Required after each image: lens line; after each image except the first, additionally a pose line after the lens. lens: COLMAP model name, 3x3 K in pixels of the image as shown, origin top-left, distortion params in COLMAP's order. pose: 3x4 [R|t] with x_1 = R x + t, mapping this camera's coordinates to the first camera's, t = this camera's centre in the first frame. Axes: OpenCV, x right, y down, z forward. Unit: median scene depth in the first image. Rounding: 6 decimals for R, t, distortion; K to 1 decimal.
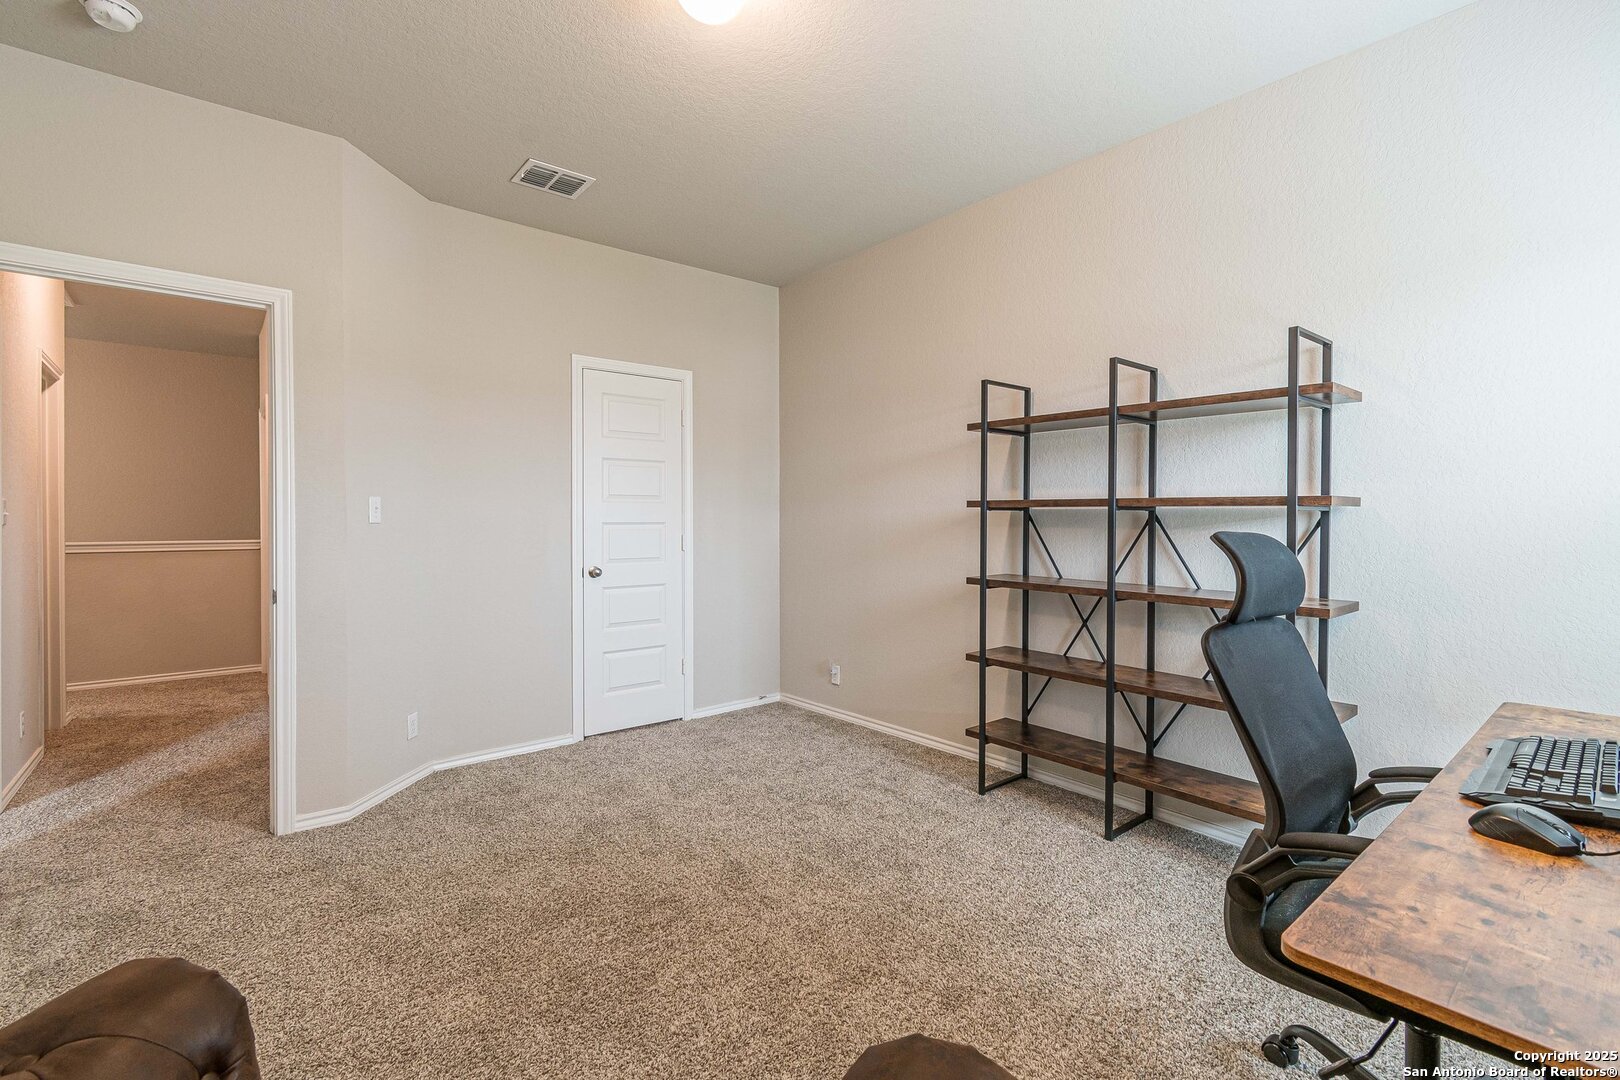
lens RADIAL K [[718.6, 0, 792.5], [0, 718.6, 538.5], [0, 0, 1]] dist [0.000215, -0.000420]
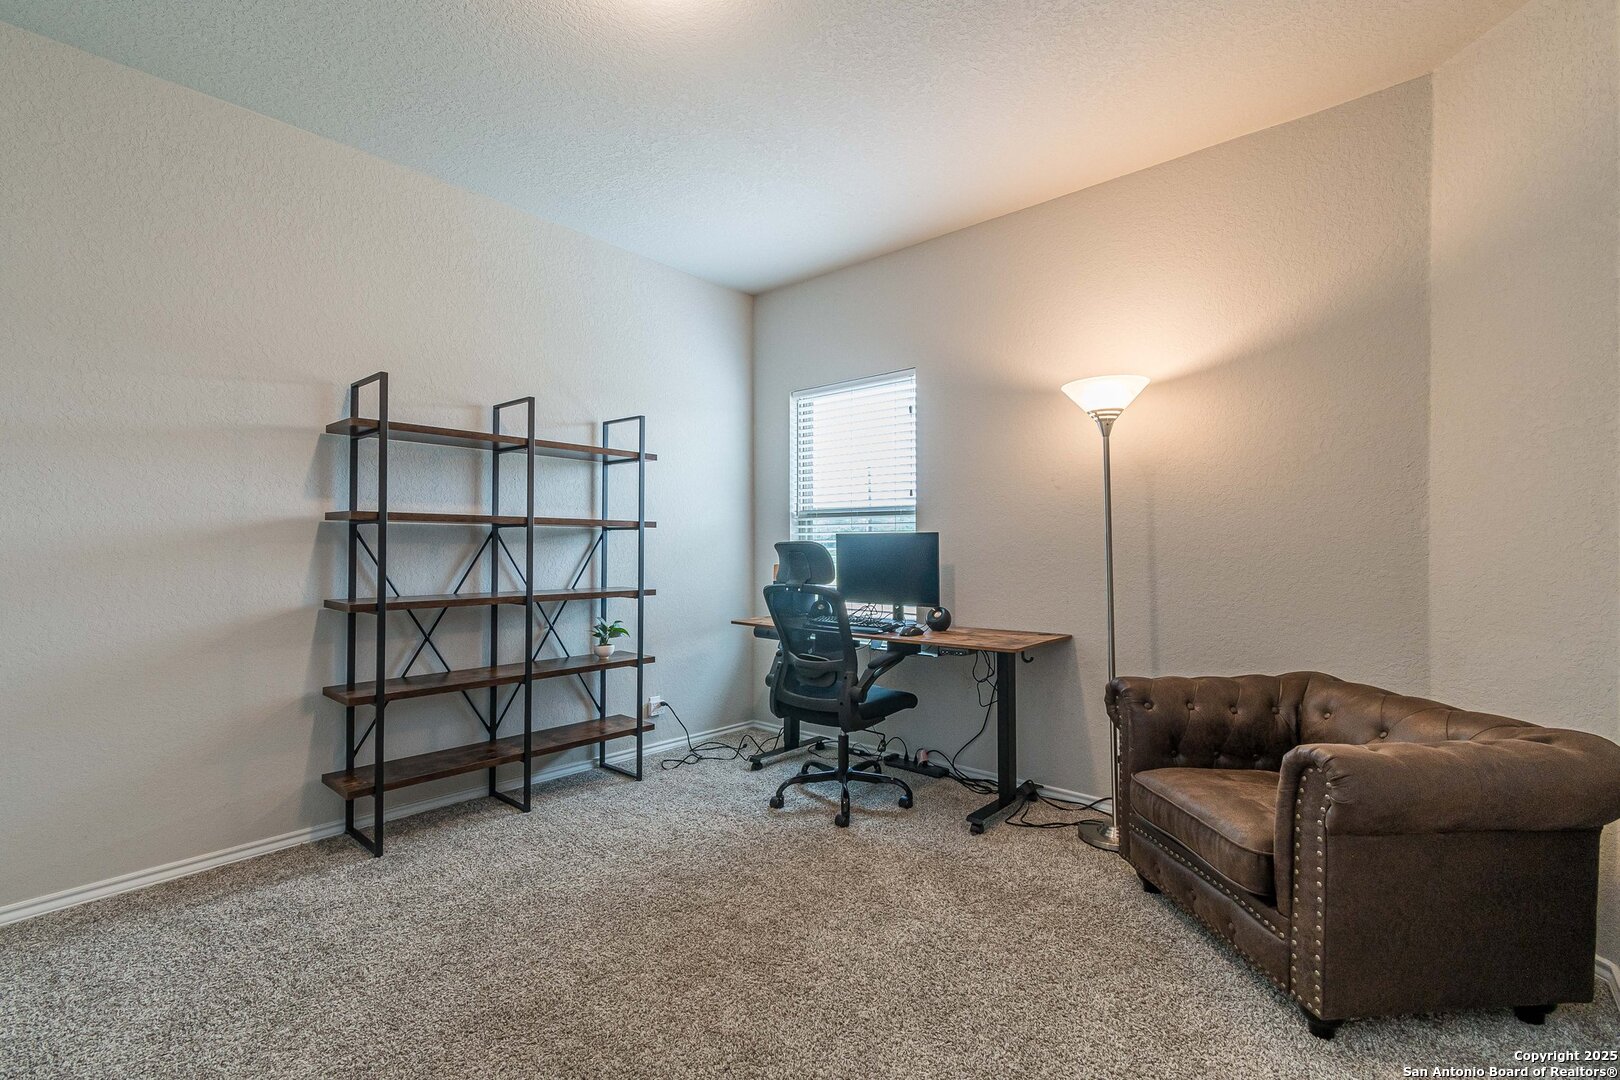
lens RADIAL K [[712.4, 0, 811.4], [0, 712.4, 535.2], [0, 0, 1]] dist [0.000608, 0.000009]
pose [[-0.184047, -0.005972, 0.982899, -0.705923], [0.016014, 0.999831, 0.009073, -0.027905], [-0.982787, 0.017410, -0.183920, 0.682177]]
